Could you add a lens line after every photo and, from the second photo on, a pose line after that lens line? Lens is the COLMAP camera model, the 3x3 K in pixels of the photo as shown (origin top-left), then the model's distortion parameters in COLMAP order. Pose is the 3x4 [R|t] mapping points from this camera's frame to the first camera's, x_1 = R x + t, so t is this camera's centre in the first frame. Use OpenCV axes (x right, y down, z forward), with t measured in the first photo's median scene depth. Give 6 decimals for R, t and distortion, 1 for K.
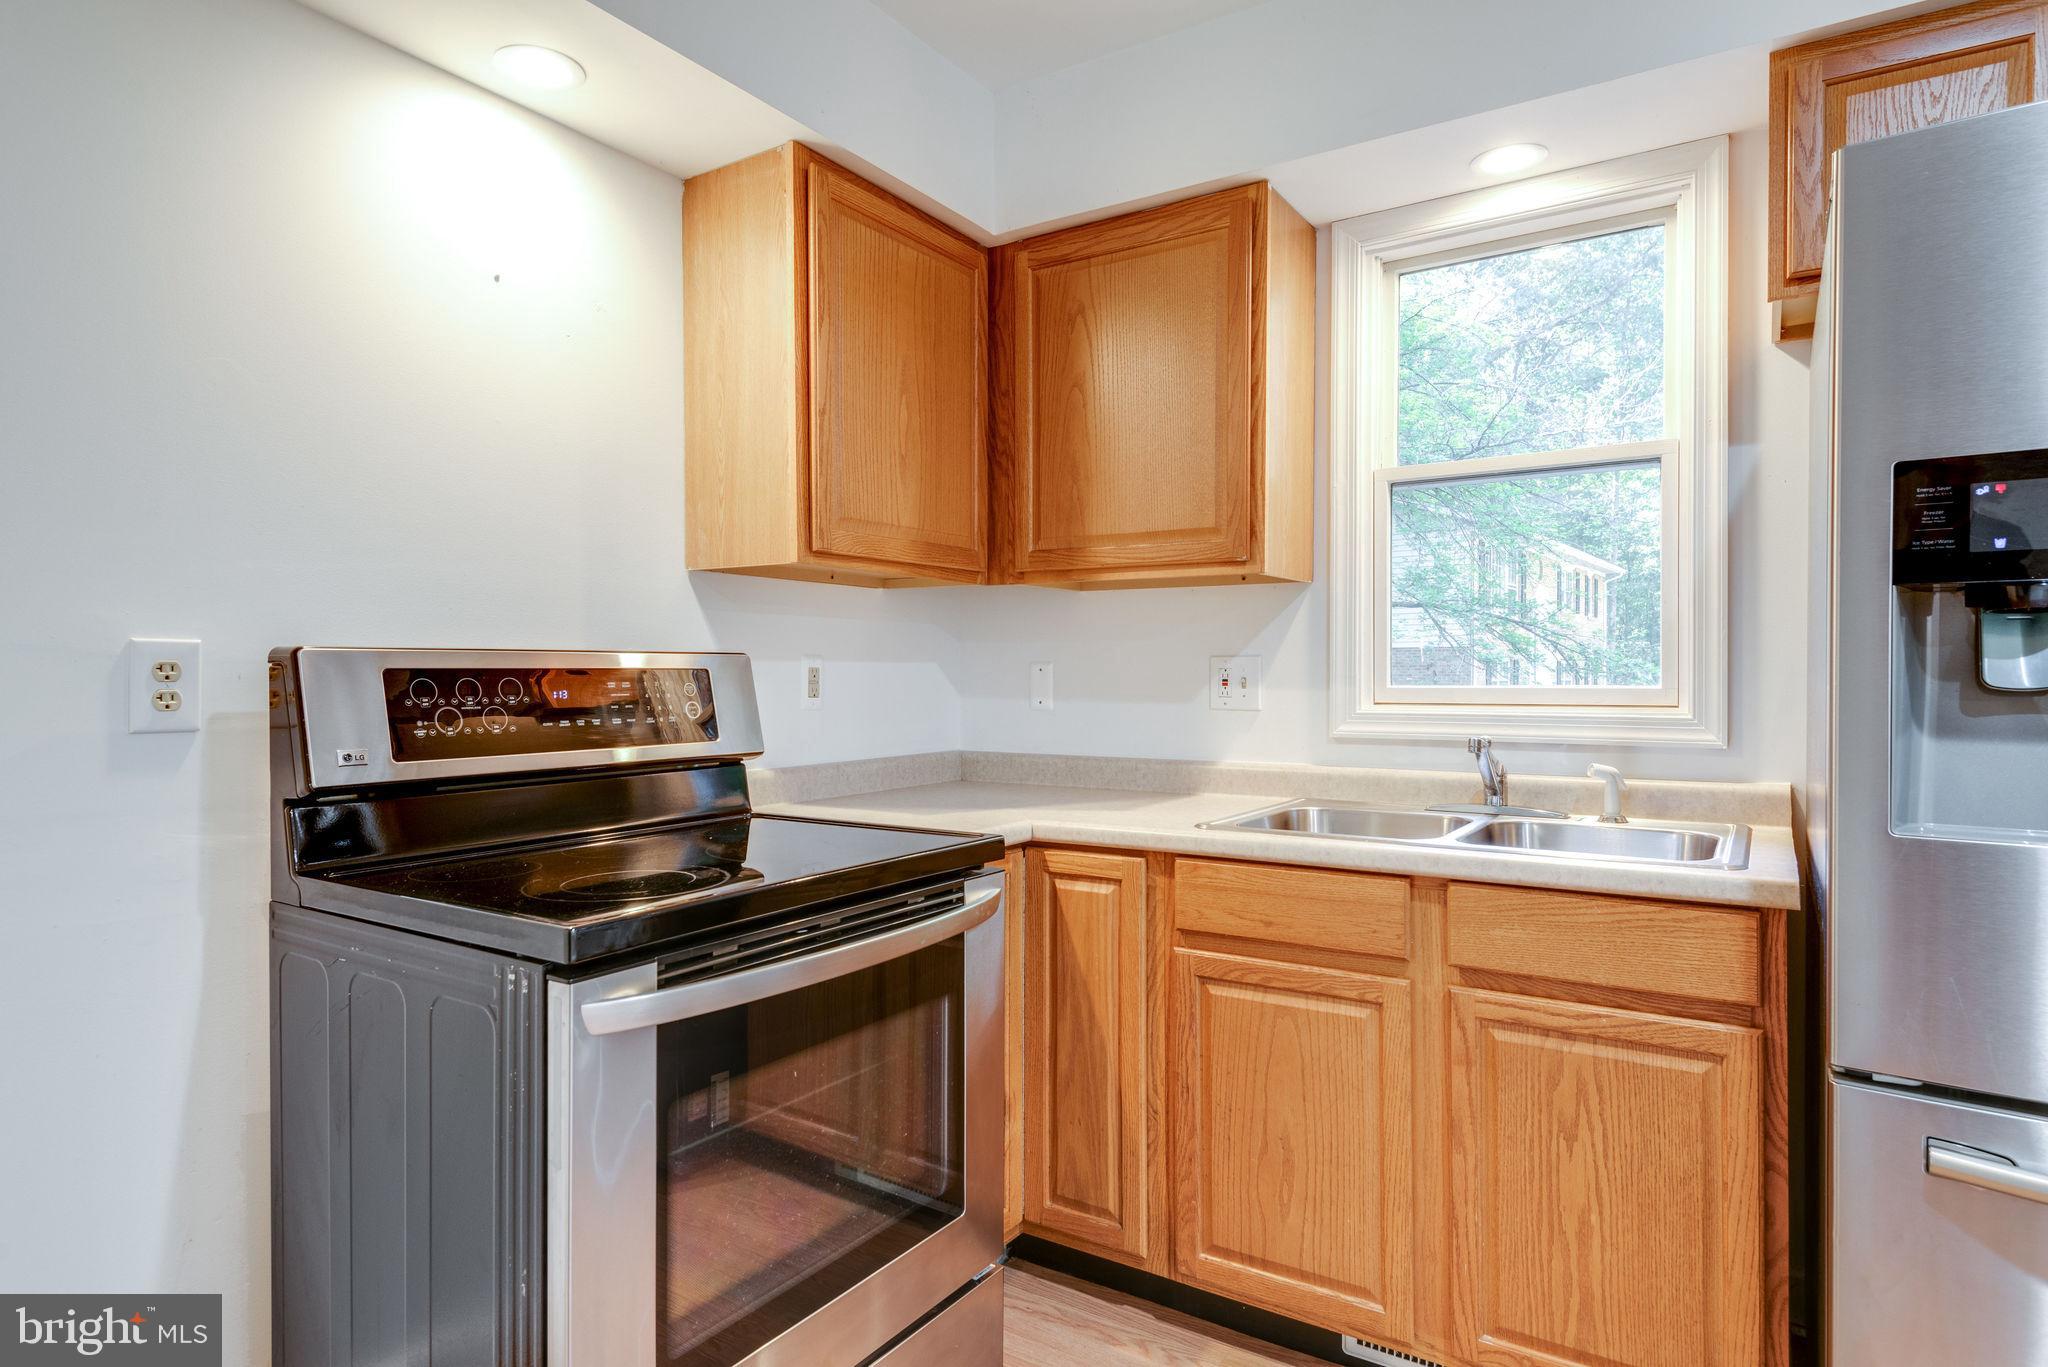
lens RADIAL K [[1117.8, 0, 1031.9], [0, 1117.8, 682.8], [0, 0, 1]] dist [0.015431, -0.017641]
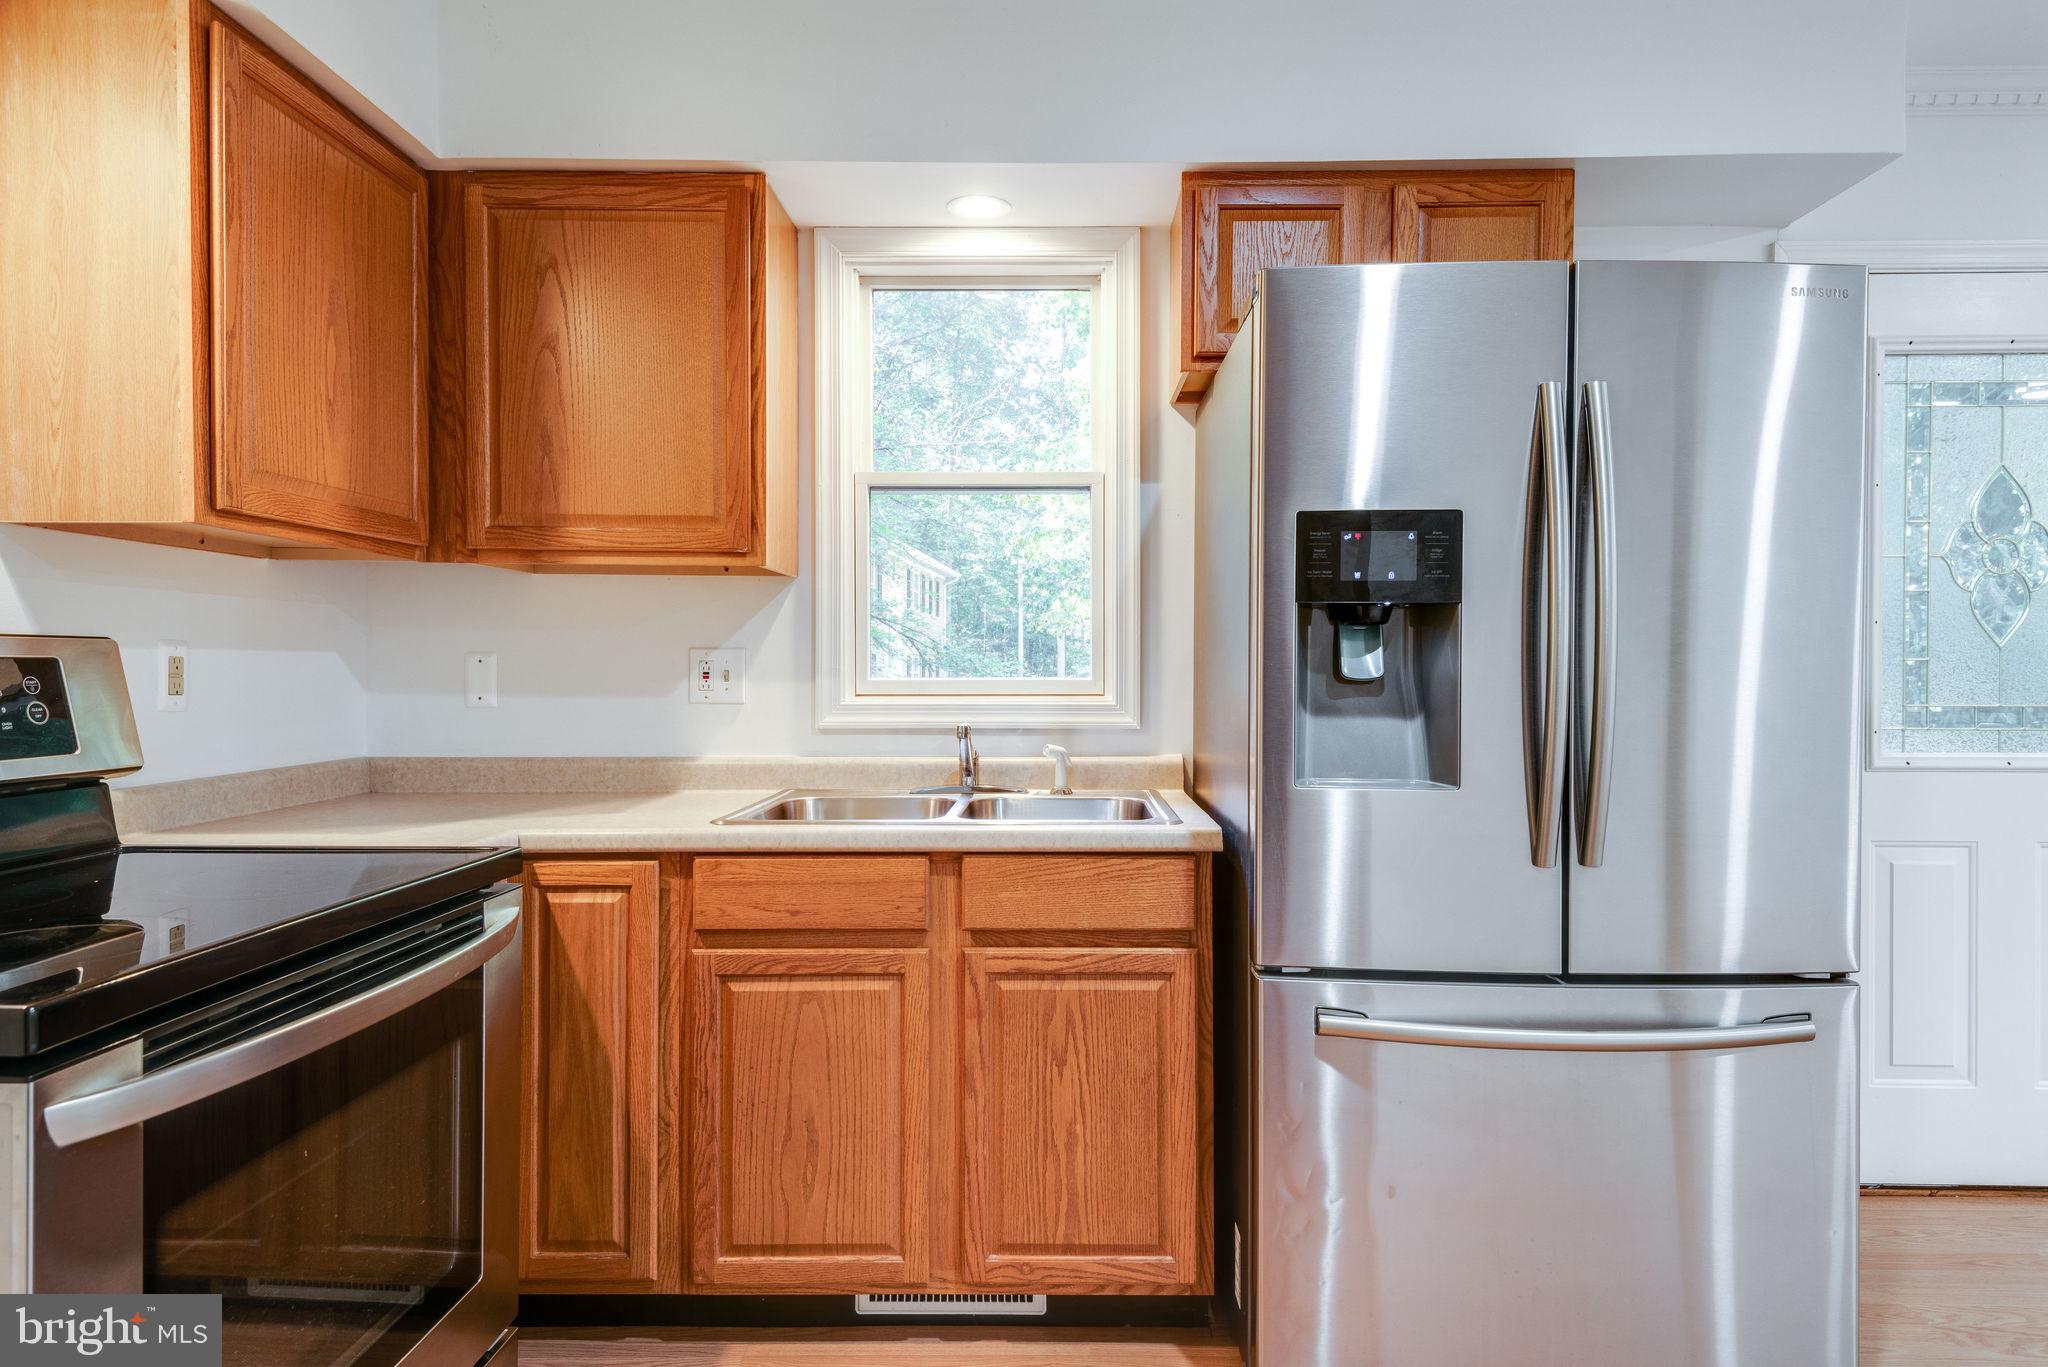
lens RADIAL K [[1117.8, 0, 1084.4], [0, 1117.8, 678.5], [0, 0, 1]] dist [0.015431, -0.017641]
pose [[0.841320, -0.002583, 0.540530, -0.103642], [0.001327, 0.999995, 0.002712, 0.000304], [-0.540535, -0.001565, 0.841320, 0.003064]]
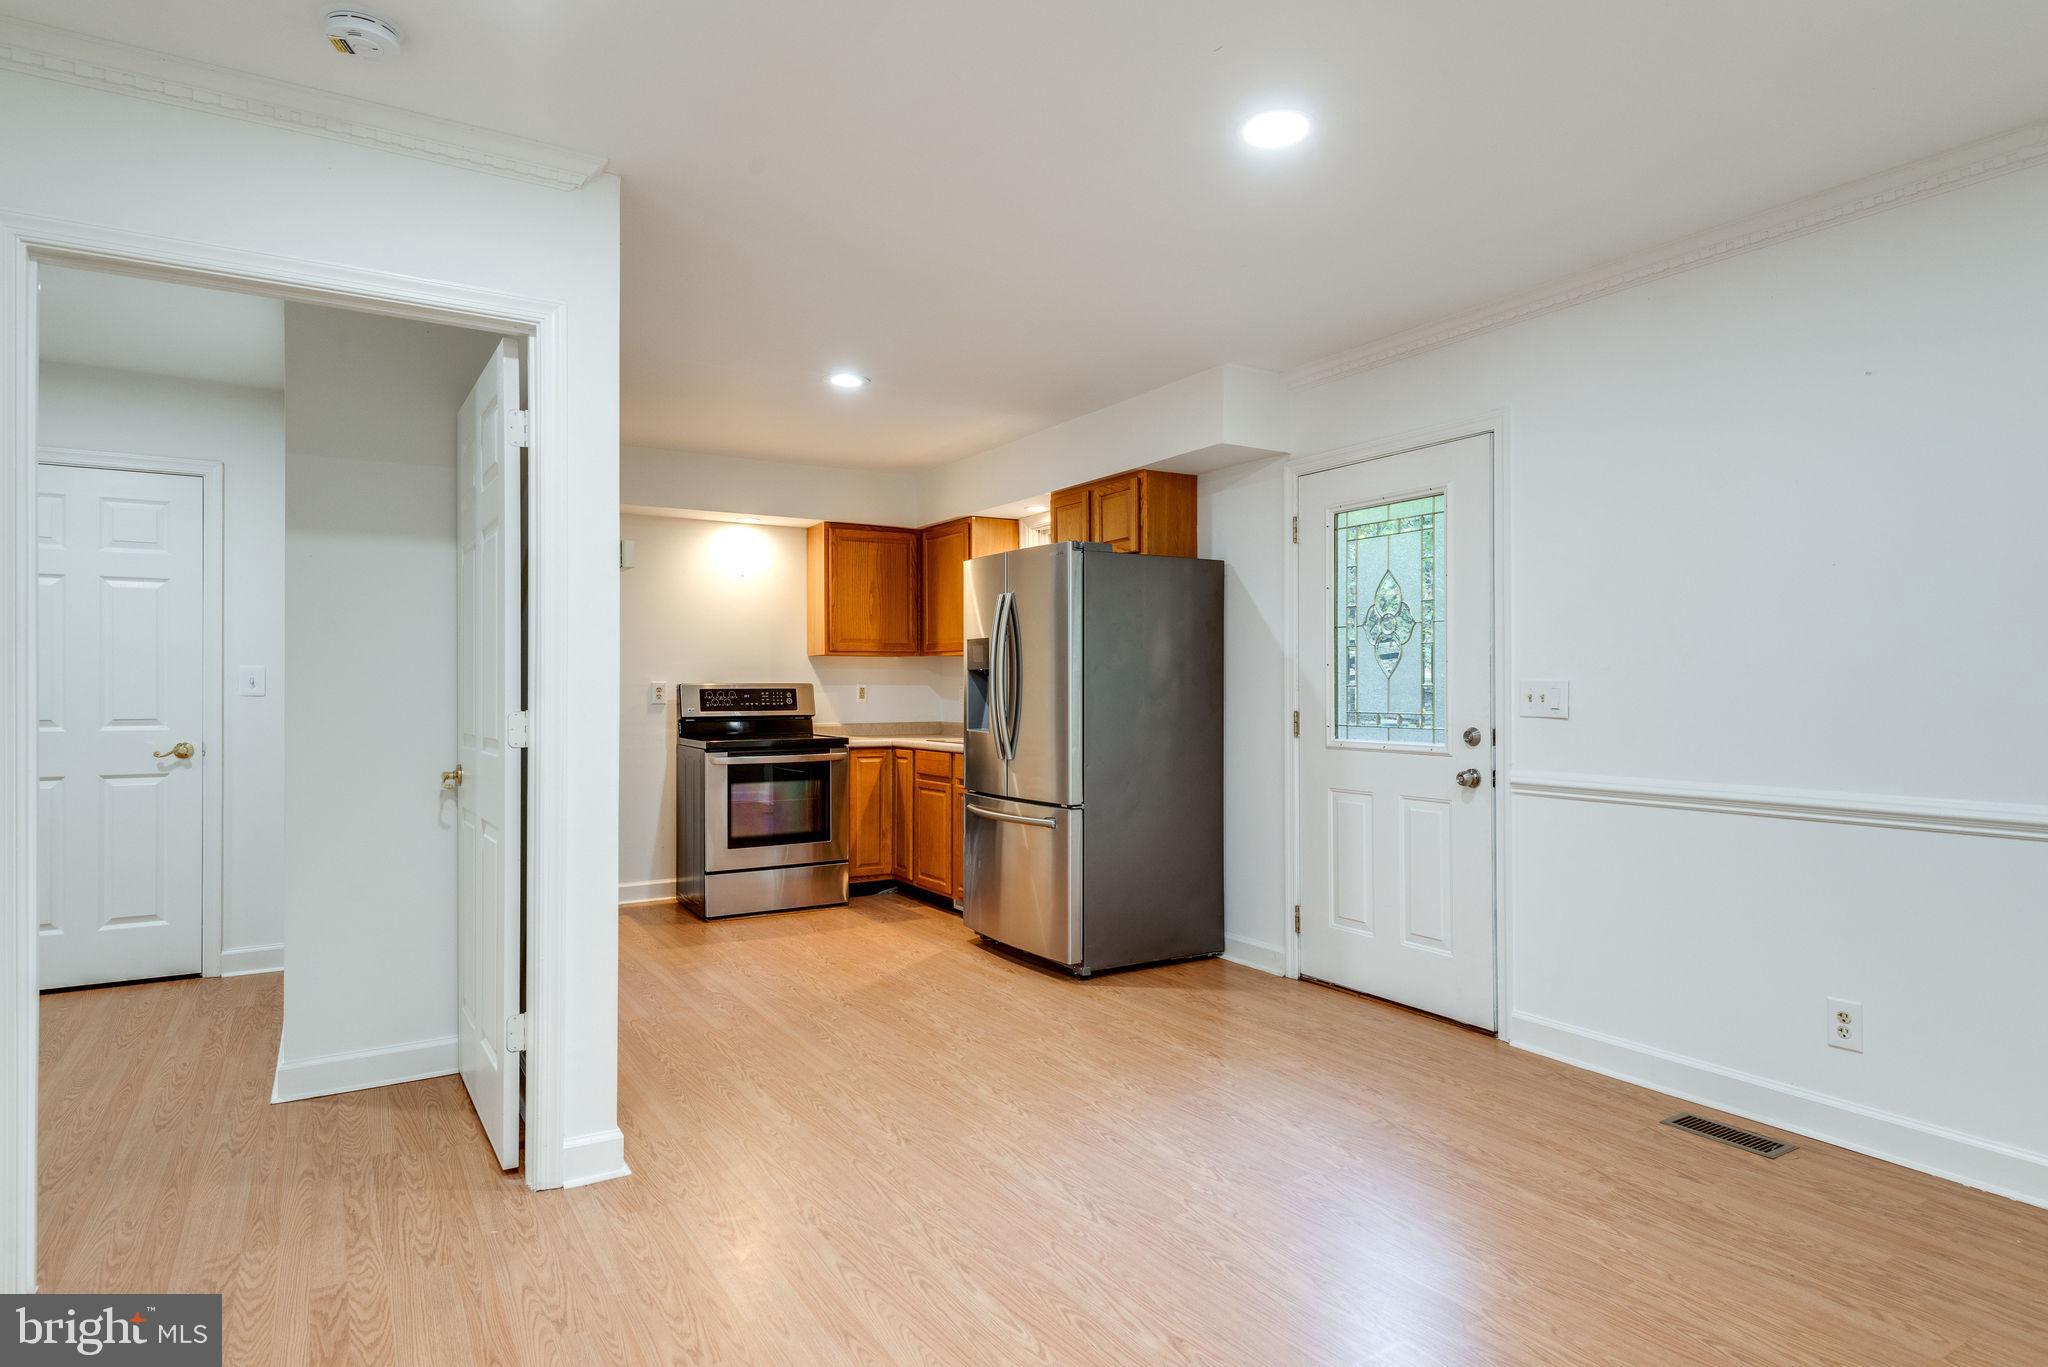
lens RADIAL K [[1117.8, 0, 1019.1], [0, 1117.8, 685.6], [0, 0, 1]] dist [0.015431, -0.017641]
pose [[0.905991, -0.000445, -0.423297, 1.590165], [-0.003380, 0.999960, -0.008286, 0.003741], [0.423284, 0.008938, 0.905953, -1.586301]]
